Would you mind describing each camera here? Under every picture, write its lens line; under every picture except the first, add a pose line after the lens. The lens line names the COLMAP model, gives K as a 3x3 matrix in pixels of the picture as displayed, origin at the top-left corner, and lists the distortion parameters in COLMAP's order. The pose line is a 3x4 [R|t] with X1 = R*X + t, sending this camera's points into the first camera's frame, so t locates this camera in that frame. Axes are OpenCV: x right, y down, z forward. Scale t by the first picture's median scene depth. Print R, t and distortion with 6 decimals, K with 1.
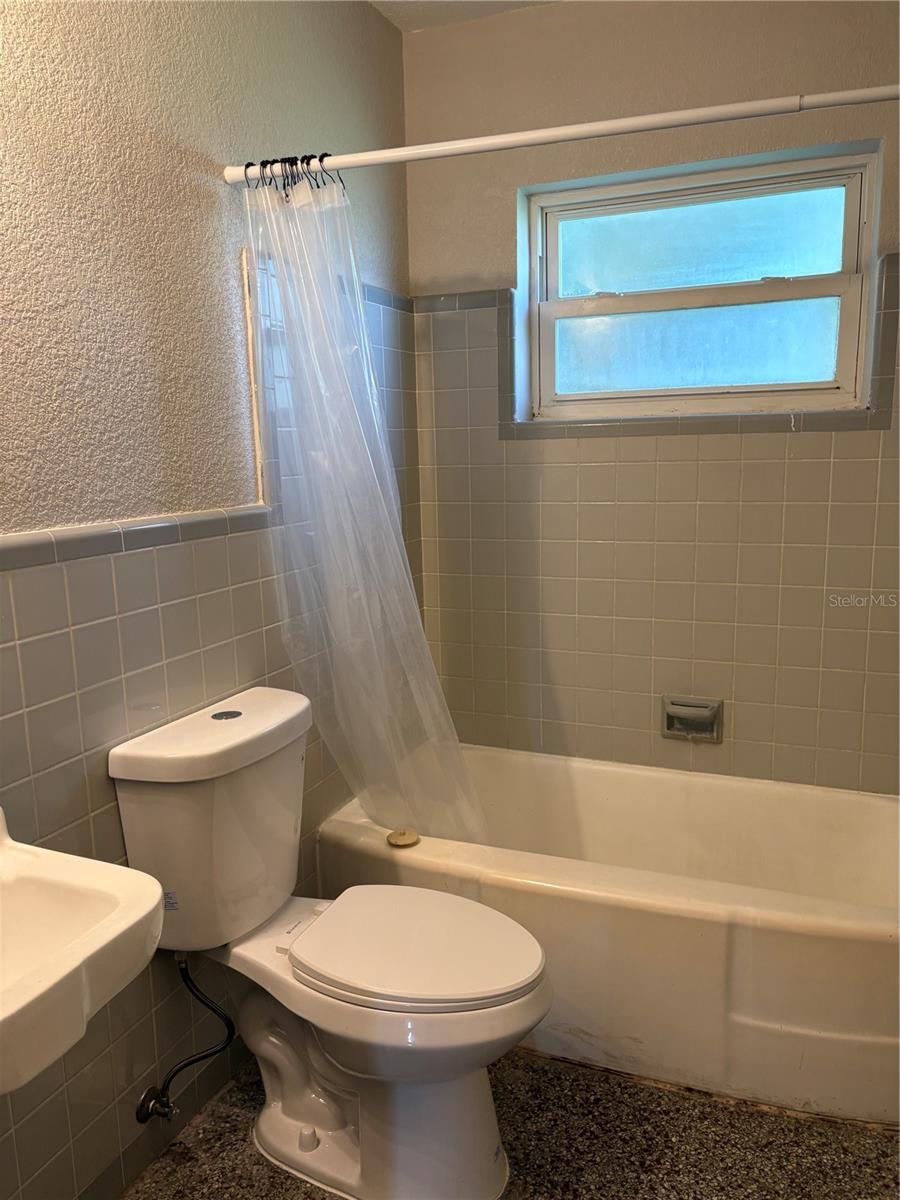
lens RADIAL K [[906.8, 0, 451.8], [0, 906.8, 602.0], [0, 0, 1]] dist [0.030923, -0.052307]
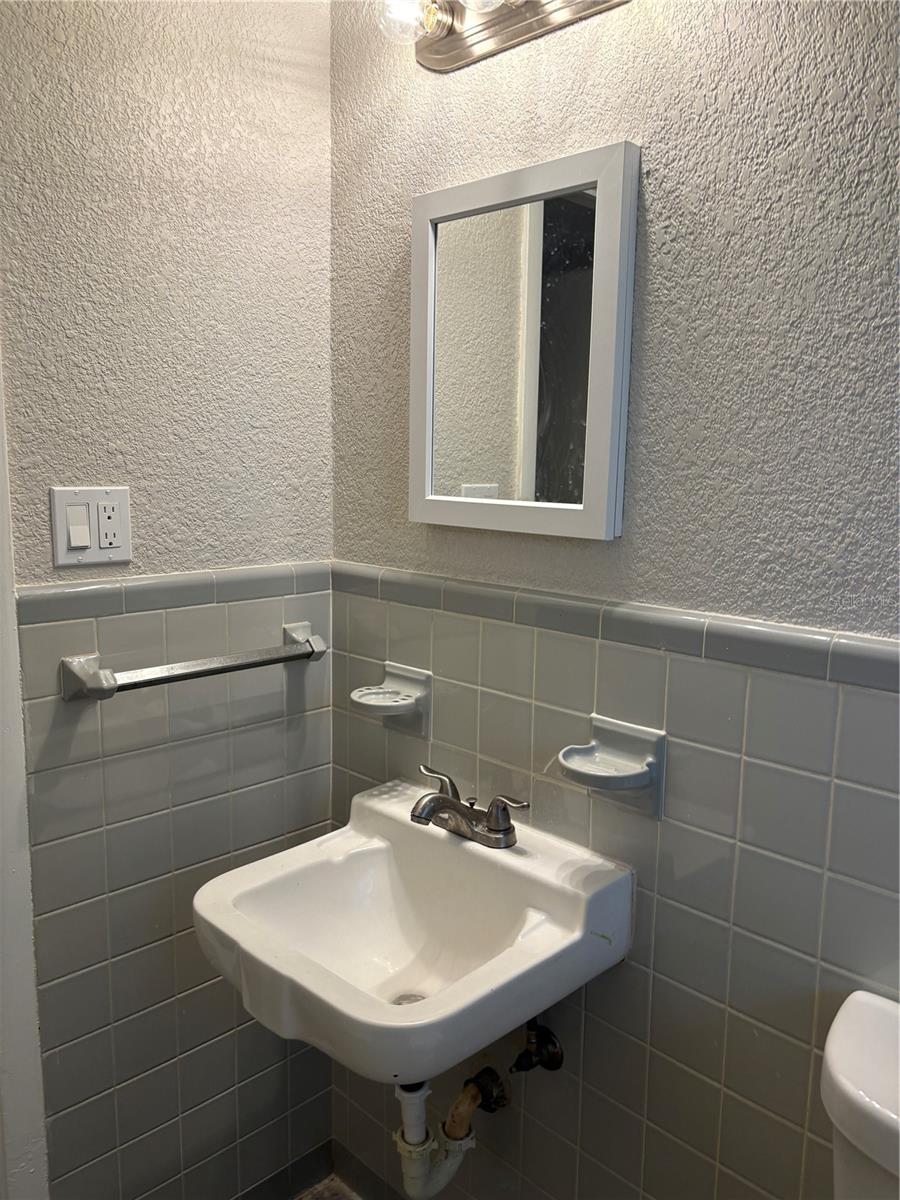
lens RADIAL K [[906.8, 0, 449.8], [0, 906.8, 601.2], [0, 0, 1]] dist [0.030923, -0.052307]
pose [[-0.381241, 0.155595, -0.911288, 0.305091], [-0.166286, 0.958116, 0.233157, -0.220137], [0.909398, 0.240423, -0.339400, 0.985430]]
